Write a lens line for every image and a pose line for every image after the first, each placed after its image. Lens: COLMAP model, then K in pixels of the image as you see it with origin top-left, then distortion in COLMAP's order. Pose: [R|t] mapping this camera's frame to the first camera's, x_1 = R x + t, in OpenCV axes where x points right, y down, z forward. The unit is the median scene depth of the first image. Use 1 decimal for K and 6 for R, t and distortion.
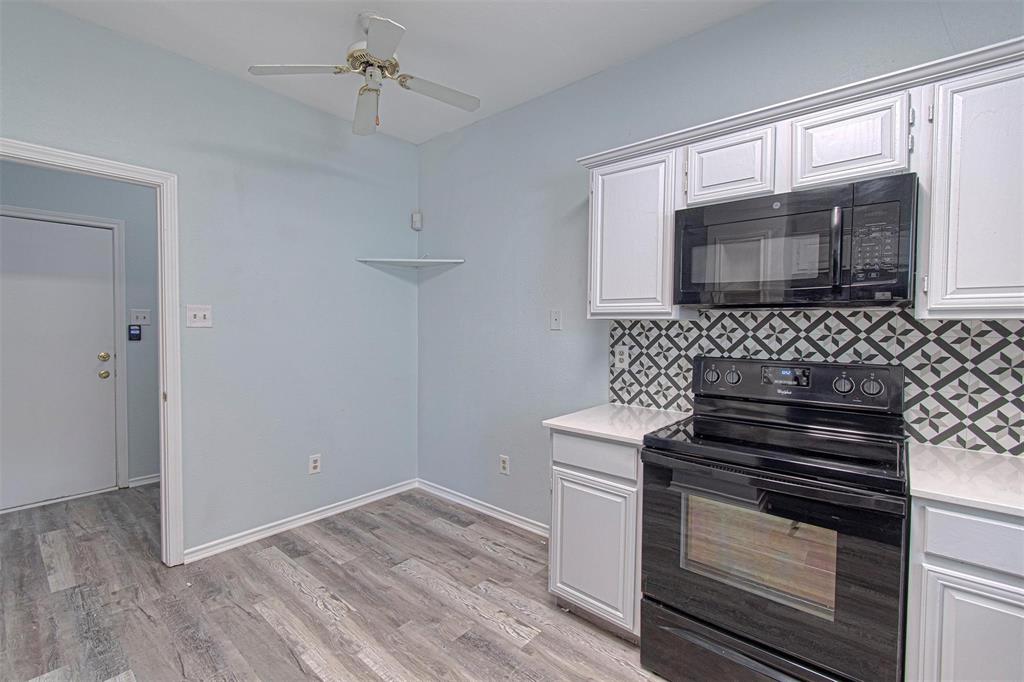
lens RADIAL K [[450.6, 0, 510.1], [0, 450.6, 341.0], [0, 0, 1]] dist [0.002983, 0.000281]
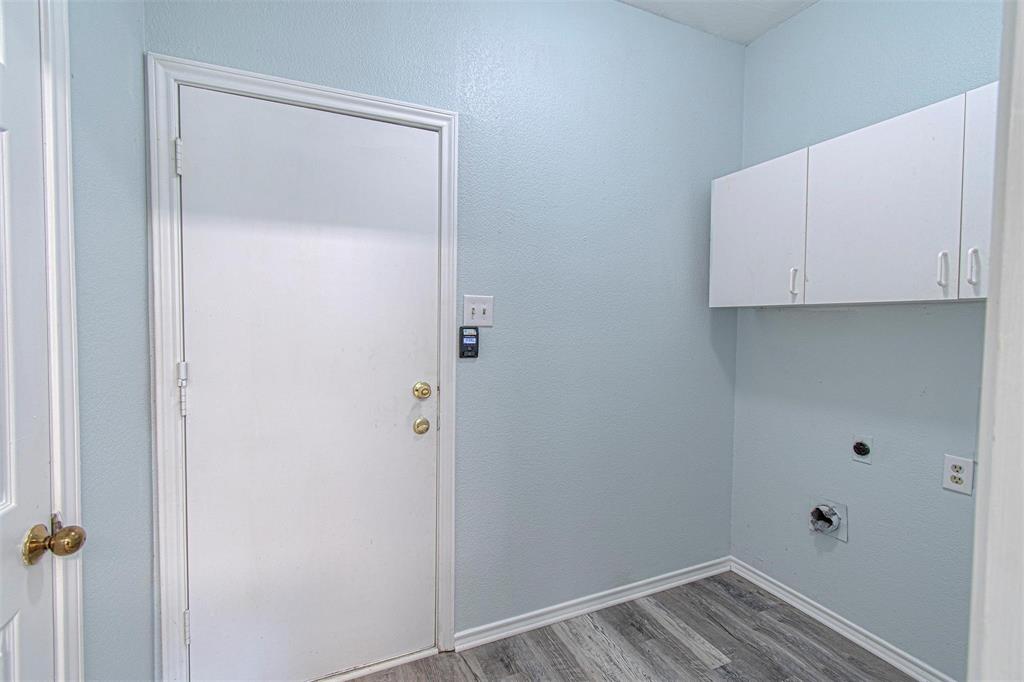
lens RADIAL K [[450.6, 0, 511.5], [0, 450.6, 342.2], [0, 0, 1]] dist [0.002983, 0.000281]
pose [[0.936028, 0.022462, -0.351208, -0.617645], [-0.018990, 0.999731, 0.013329, -0.025976], [0.351413, -0.005807, 0.936202, 0.557215]]
